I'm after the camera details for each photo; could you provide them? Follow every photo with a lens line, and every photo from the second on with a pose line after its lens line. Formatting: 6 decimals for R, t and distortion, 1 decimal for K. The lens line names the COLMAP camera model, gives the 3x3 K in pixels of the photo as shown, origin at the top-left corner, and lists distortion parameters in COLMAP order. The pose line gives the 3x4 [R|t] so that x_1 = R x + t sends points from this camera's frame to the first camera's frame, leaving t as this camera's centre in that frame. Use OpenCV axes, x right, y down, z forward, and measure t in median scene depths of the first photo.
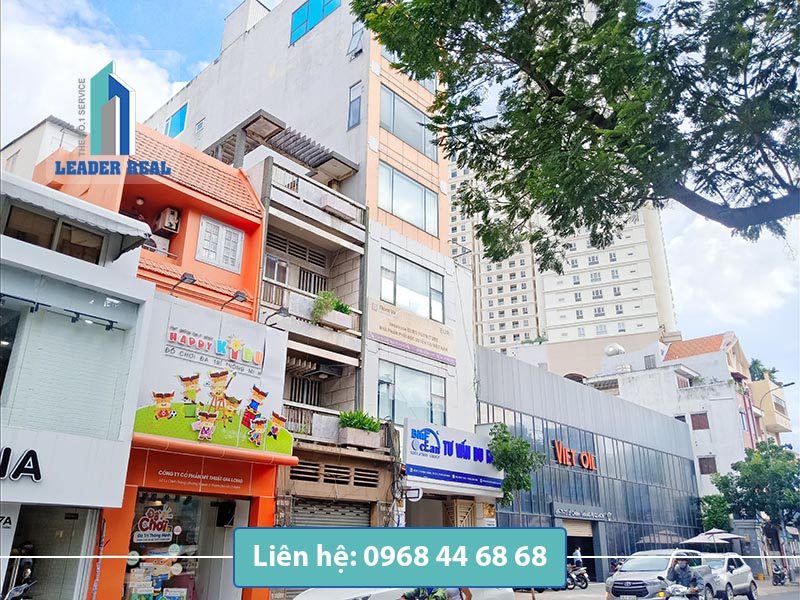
lens RADIAL K [[636.6, 0, 402.2], [0, 636.6, 308.6], [0, 0, 1]] dist [0.101004, -0.242730]
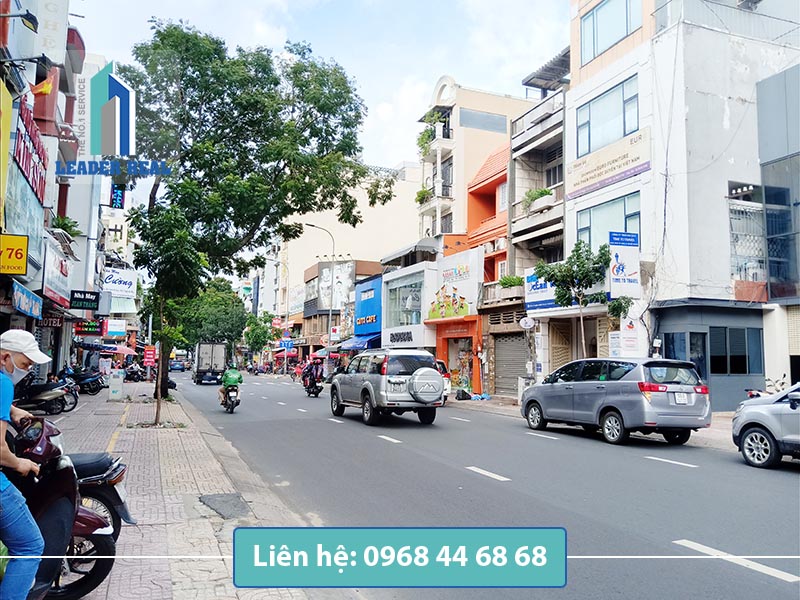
lens RADIAL K [[636.6, 0, 402.2], [0, 636.6, 308.6], [0, 0, 1]] dist [0.101004, -0.242730]
pose [[-0.437470, -0.083584, -0.895340, 1.181221], [0.301178, 0.924546, -0.233468, 0.435215], [0.847297, -0.371792, -0.379287, 1.139606]]
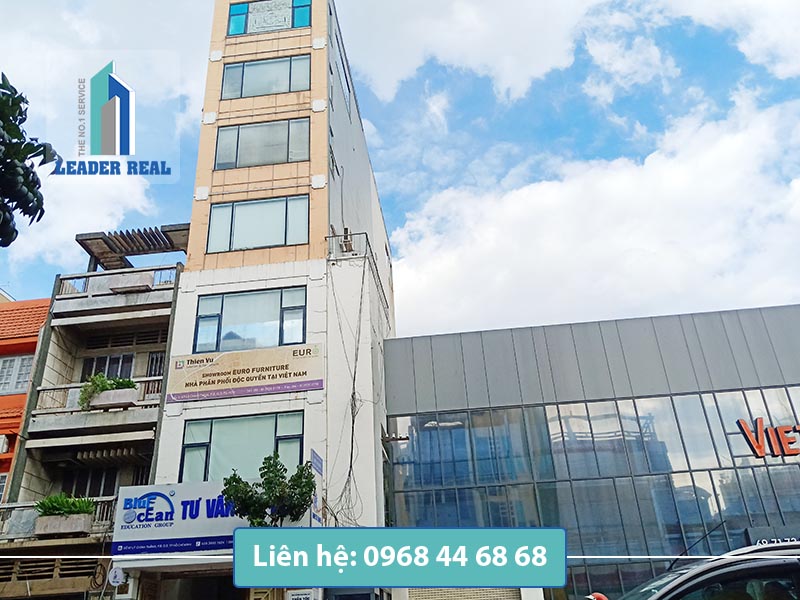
lens RADIAL K [[673.8, 0, 400.0], [0, 673.8, 300.0], [0, 0, 1]] dist [0.057749, -0.126313]
pose [[0.600057, -0.410525, -0.686586, 0.866280], [0.330183, 0.908860, -0.254857, 0.269938], [0.728636, -0.073770, 0.680916, 0.611144]]
